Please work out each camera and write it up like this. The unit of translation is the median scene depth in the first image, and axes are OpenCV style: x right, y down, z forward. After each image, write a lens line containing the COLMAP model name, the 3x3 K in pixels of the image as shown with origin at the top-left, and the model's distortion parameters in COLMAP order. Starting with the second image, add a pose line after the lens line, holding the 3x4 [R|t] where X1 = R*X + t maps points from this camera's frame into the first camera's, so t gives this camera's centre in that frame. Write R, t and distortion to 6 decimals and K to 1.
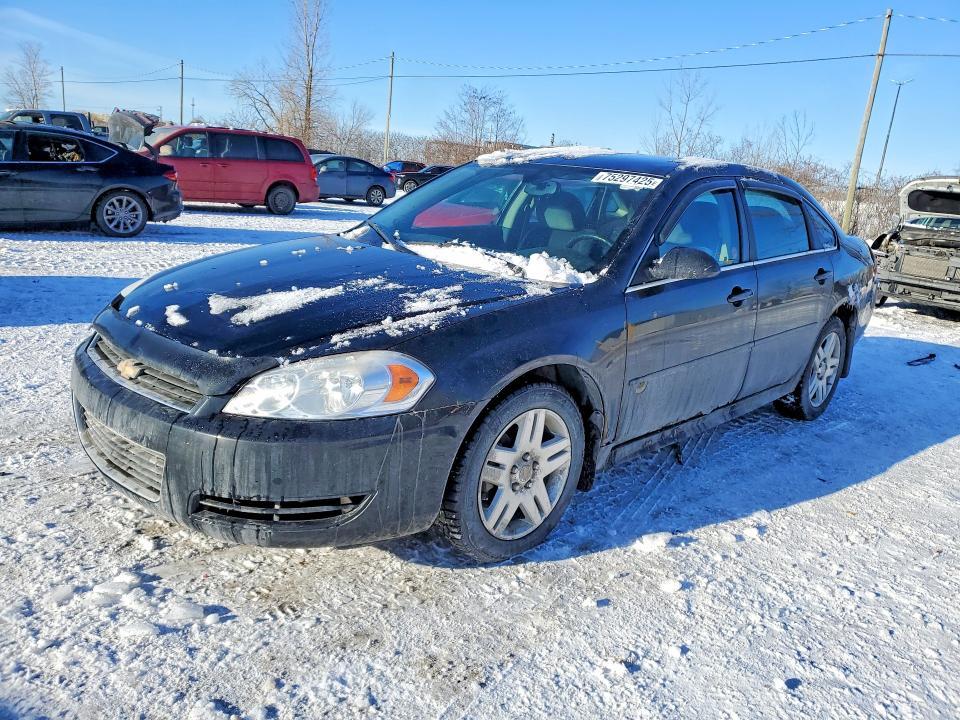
lens RADIAL K [[750.0, 0, 486.8], [0, 750.0, 356.0], [0, 0, 1]] dist [0.015354, 0.008827]
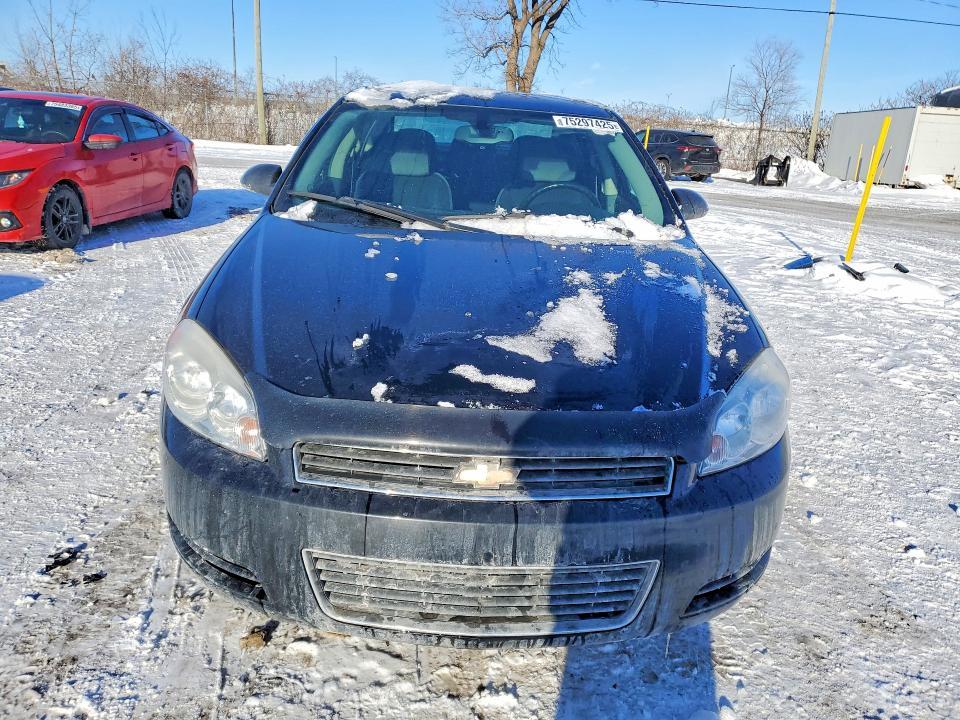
lens RADIAL K [[750.0, 0, 486.8], [0, 750.0, 356.0], [0, 0, 1]] dist [0.015354, 0.008827]
pose [[0.695553, -0.260082, 0.669749, -0.852962], [0.177499, 0.965490, 0.190588, -0.201226], [-0.696204, -0.013684, 0.717713, 0.505352]]
